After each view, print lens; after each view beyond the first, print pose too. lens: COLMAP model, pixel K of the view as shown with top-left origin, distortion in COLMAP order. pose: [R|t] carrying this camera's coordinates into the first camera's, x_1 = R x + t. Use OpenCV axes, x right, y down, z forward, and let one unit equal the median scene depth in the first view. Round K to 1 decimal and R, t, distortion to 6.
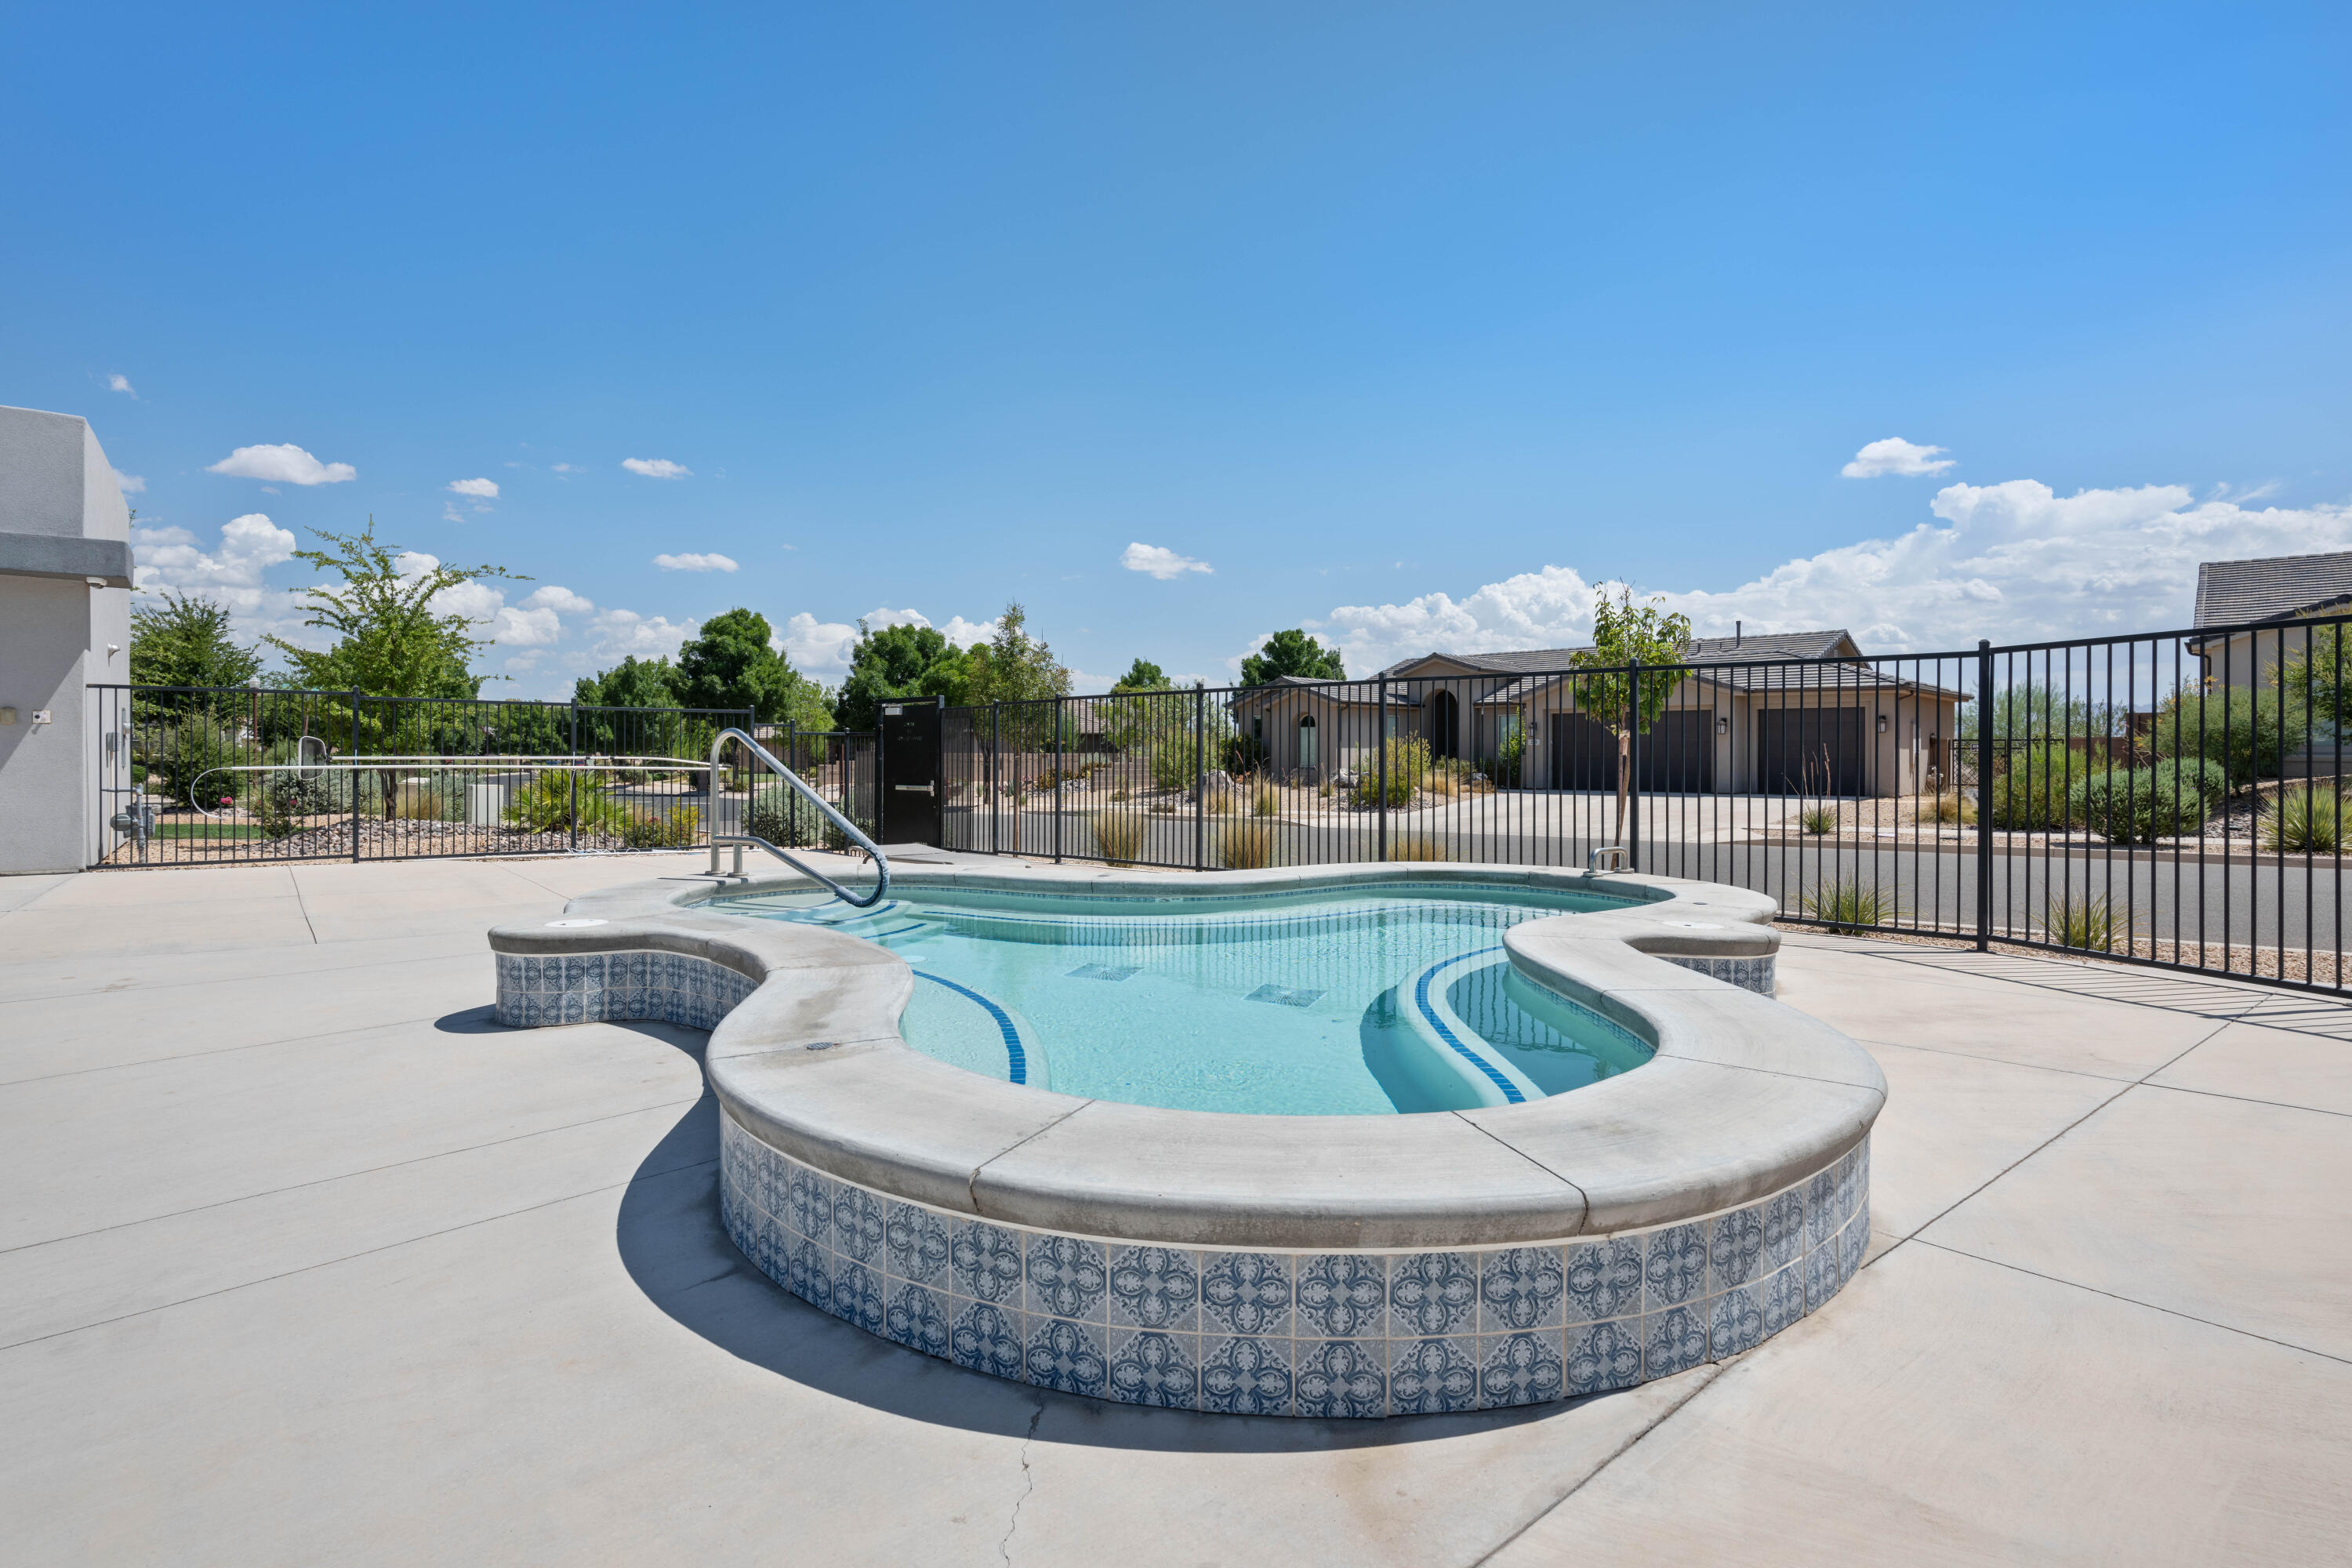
lens RADIAL K [[1130.3, 0, 1183.4], [0, 1130.3, 766.8], [0, 0, 1]] dist [0.004363, -0.000178]
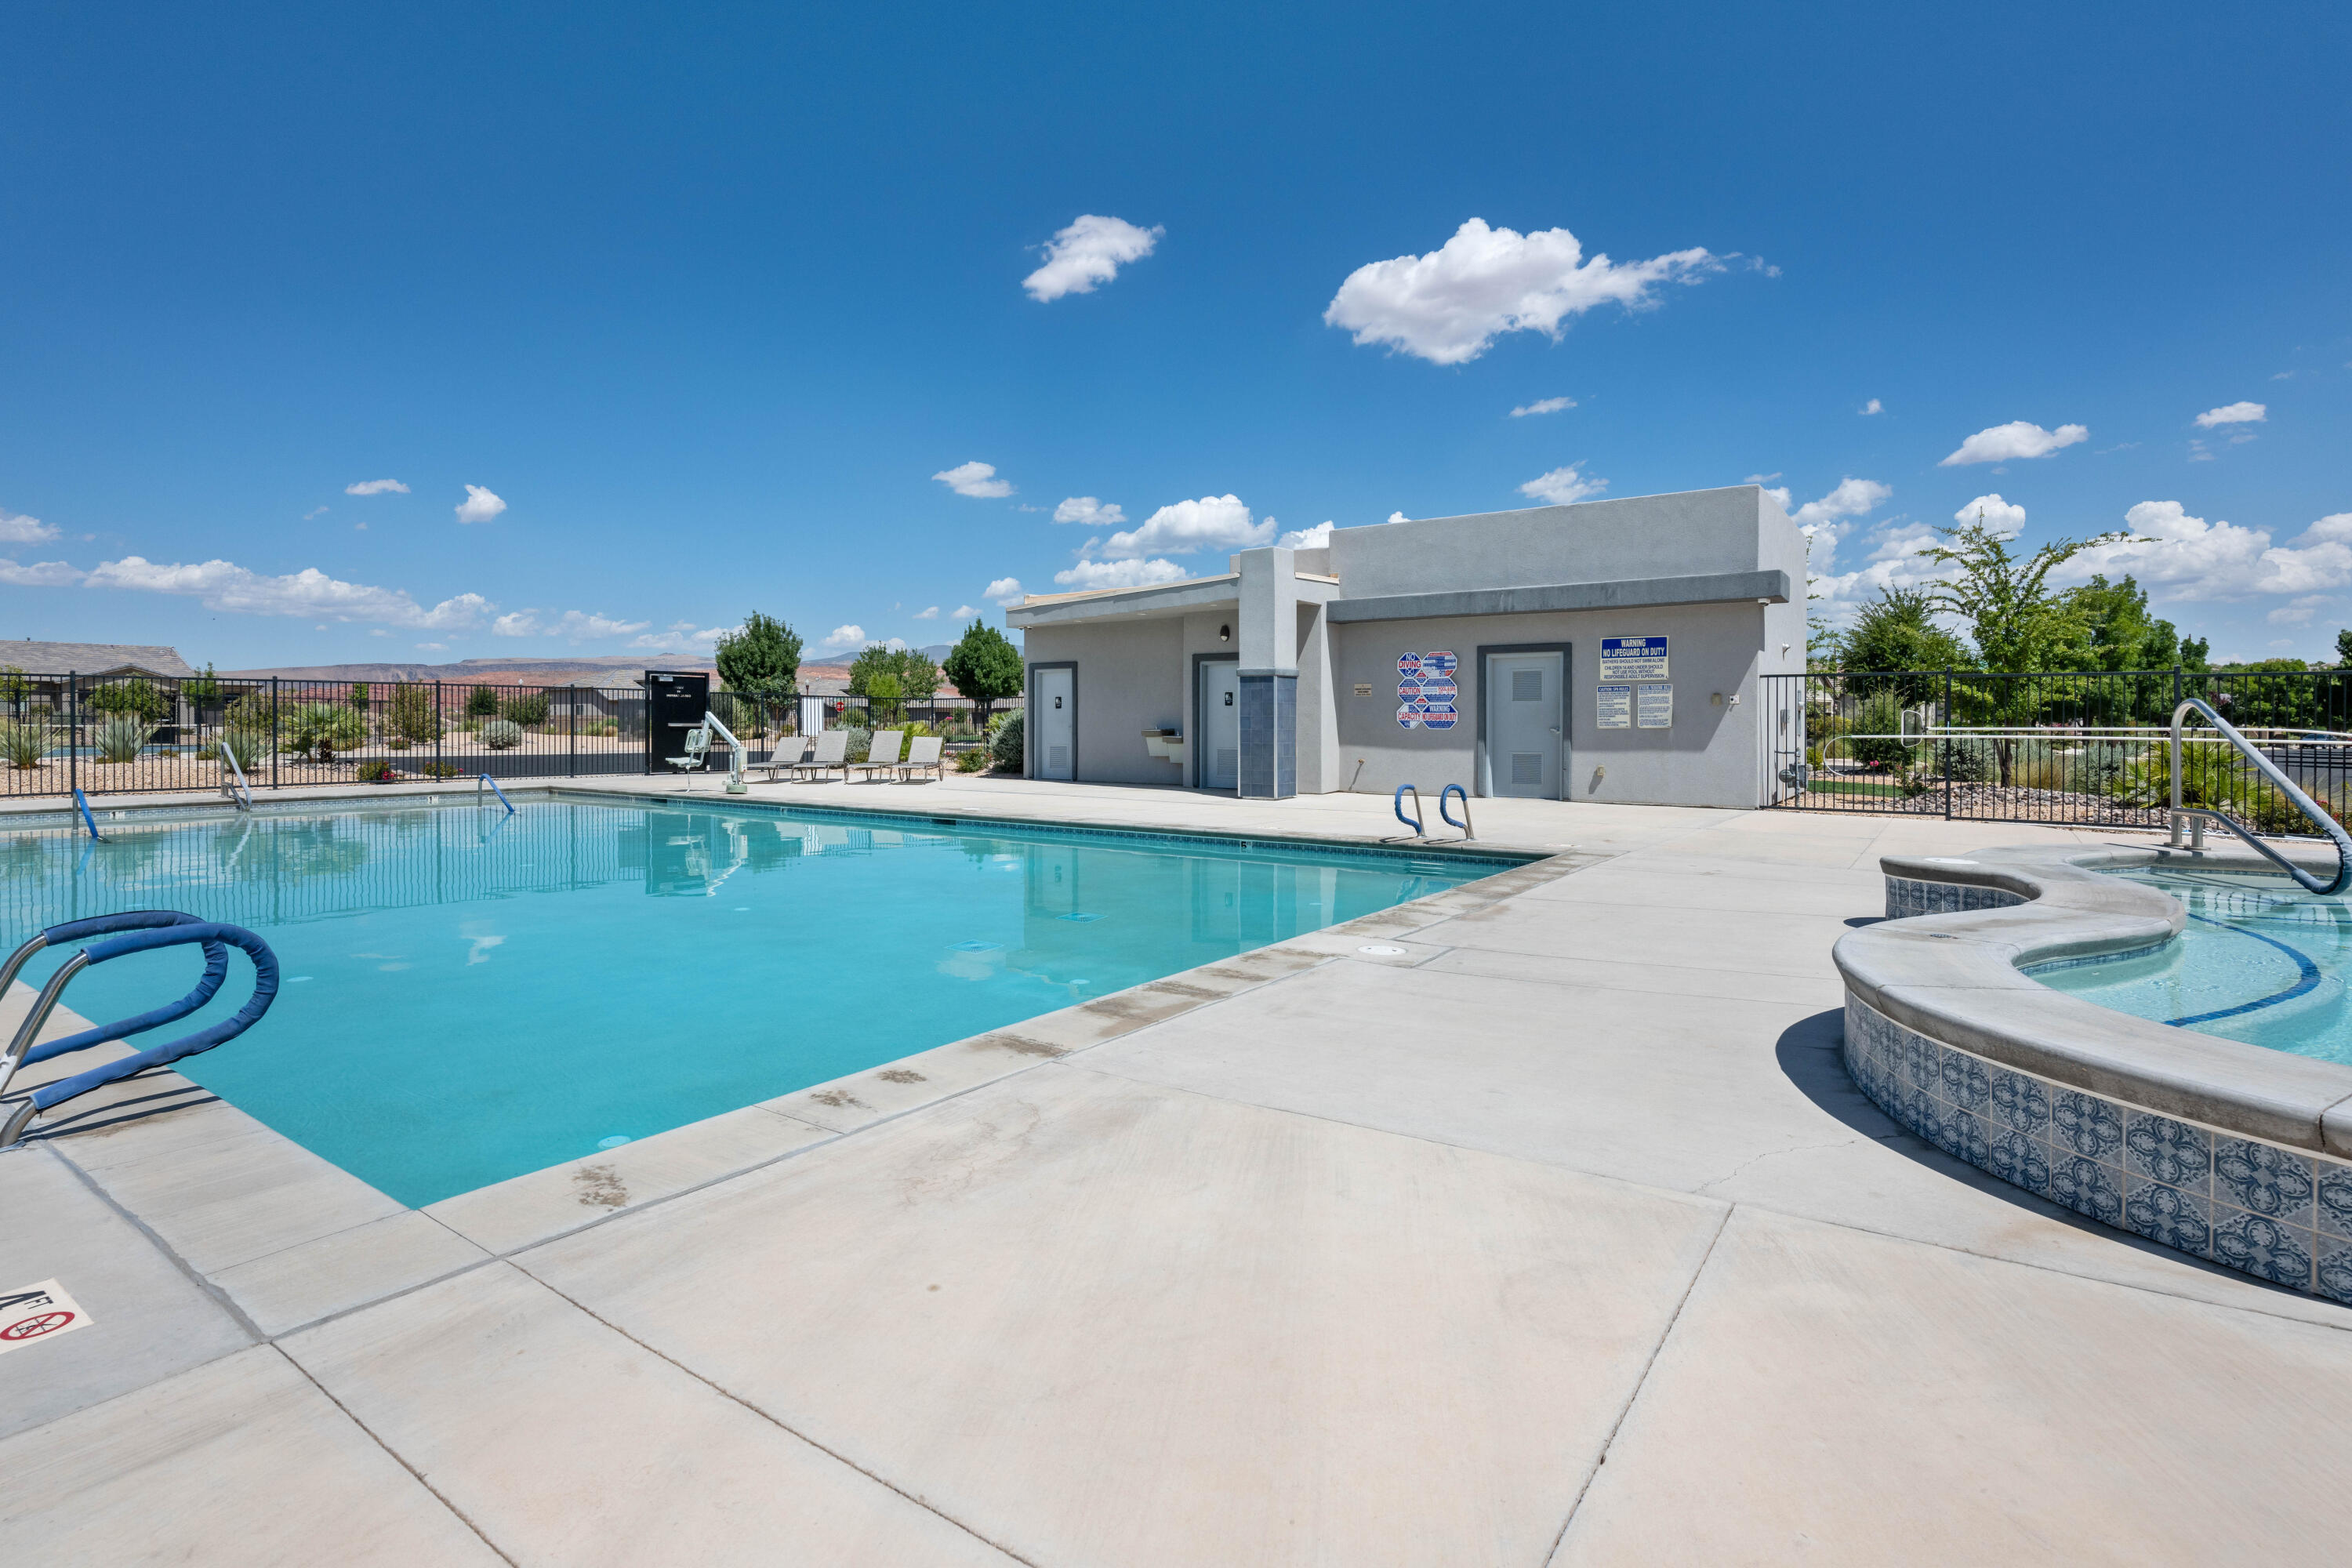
lens RADIAL K [[1130.3, 0, 1183.4], [0, 1130.3, 766.8], [0, 0, 1]] dist [0.004363, -0.000178]
pose [[0.275249, 0.036428, -0.960683, 0.151568], [-0.011998, 0.999334, 0.034456, 0.000594], [0.961298, 0.002042, 0.275503, -0.055653]]
